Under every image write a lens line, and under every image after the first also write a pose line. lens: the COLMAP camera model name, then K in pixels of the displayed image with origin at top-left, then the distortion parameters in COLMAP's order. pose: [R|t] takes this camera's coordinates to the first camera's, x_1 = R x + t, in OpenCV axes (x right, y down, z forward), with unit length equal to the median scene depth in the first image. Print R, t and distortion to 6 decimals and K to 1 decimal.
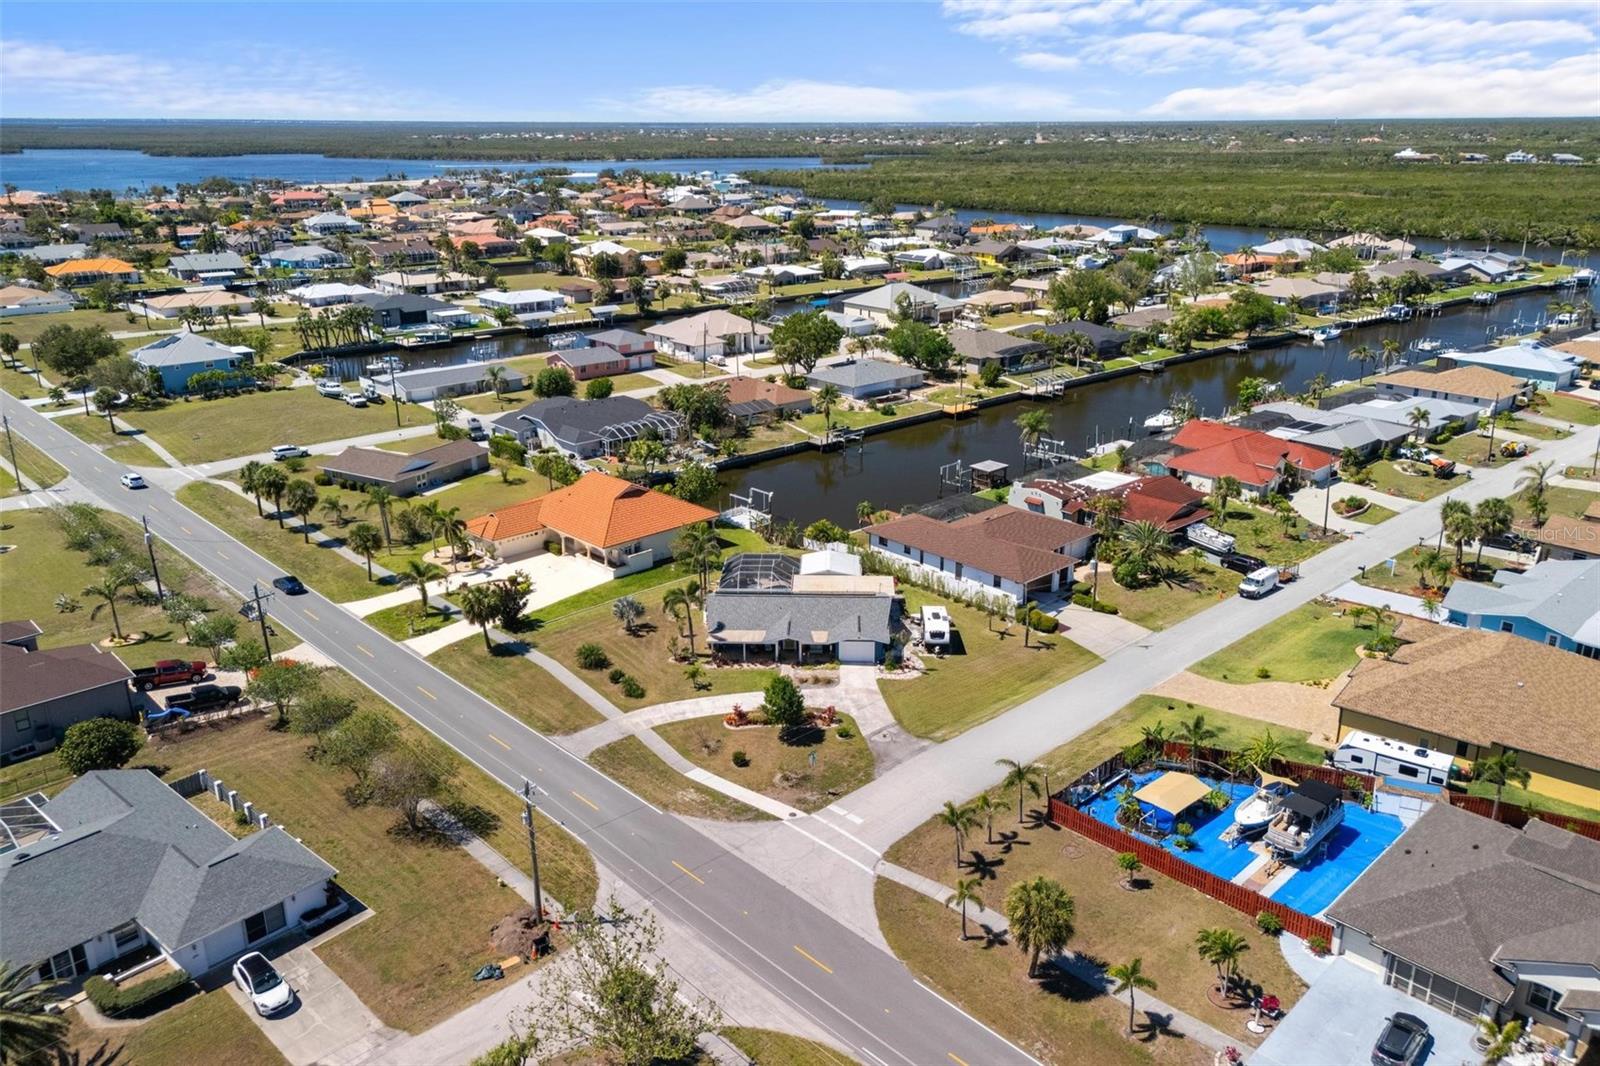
lens RADIAL K [[1168.9, 0, 810.1], [0, 1168.9, 539.6], [0, 0, 1]] dist [0.061624, -0.056957]
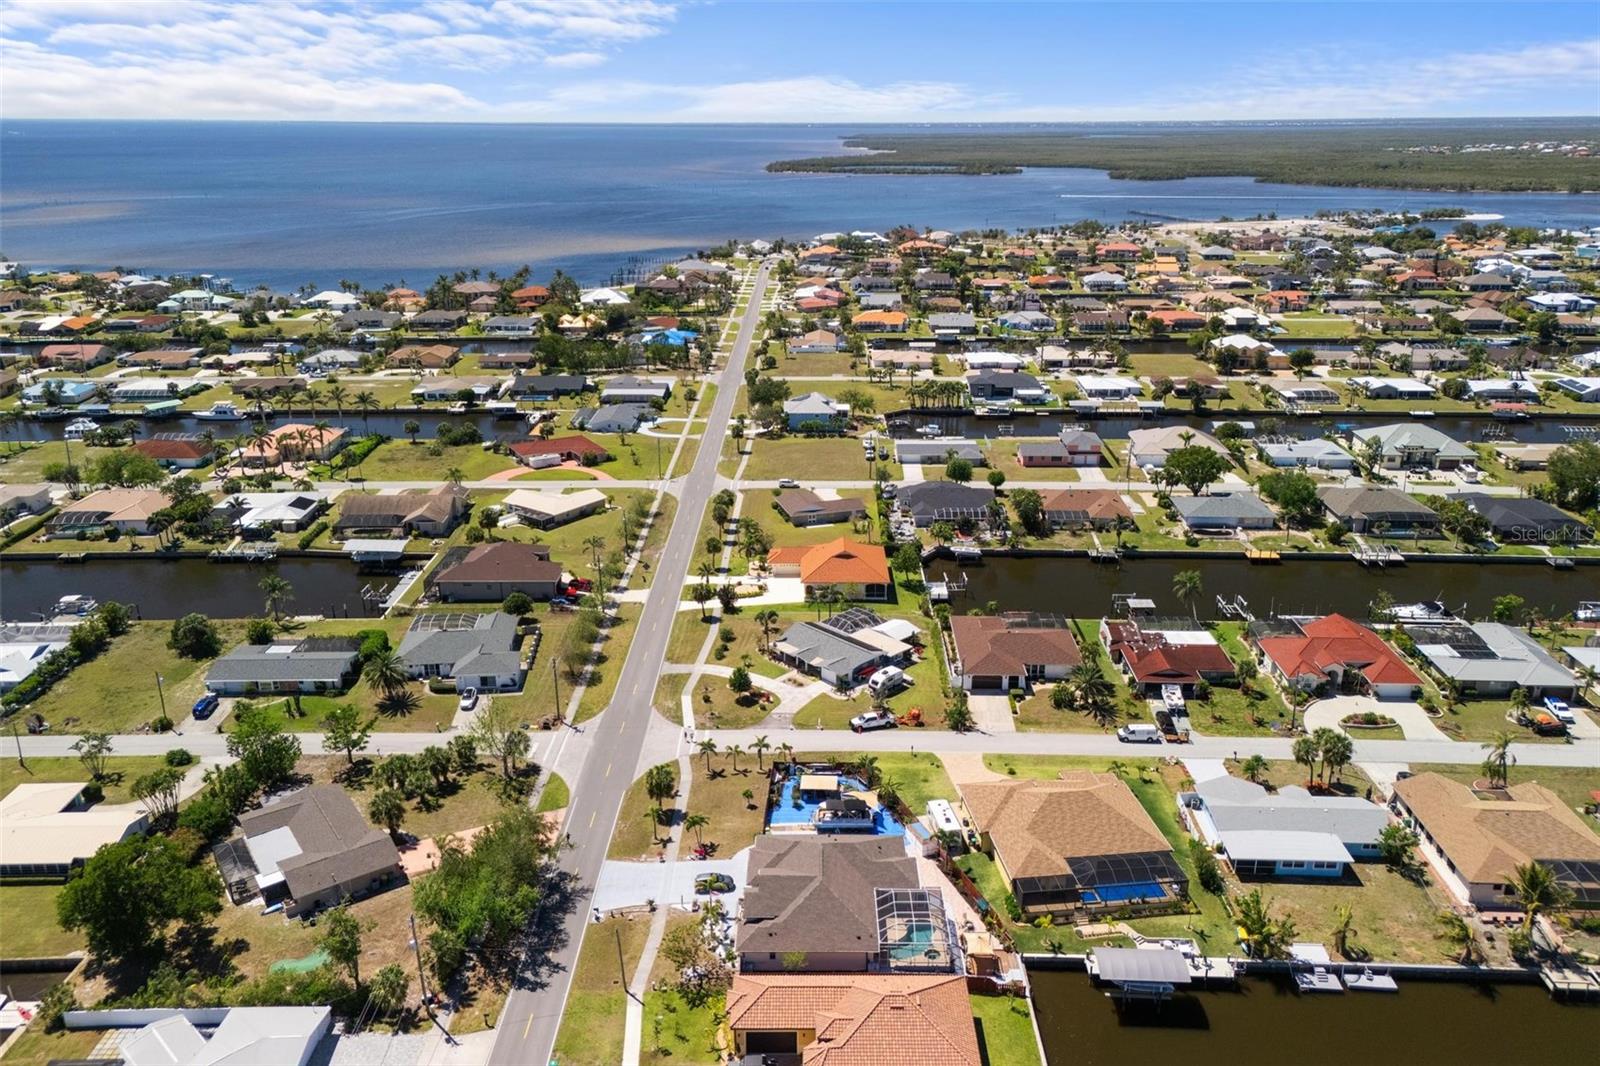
lens RADIAL K [[1168.9, 0, 810.7], [0, 1168.9, 536.4], [0, 0, 1]] dist [0.061624, -0.056957]
pose [[0.715255, 0.230720, -0.659681, 0.870562], [-0.231458, 0.968866, 0.087899, -0.195128], [0.659422, 0.089818, 0.746388, -0.256163]]
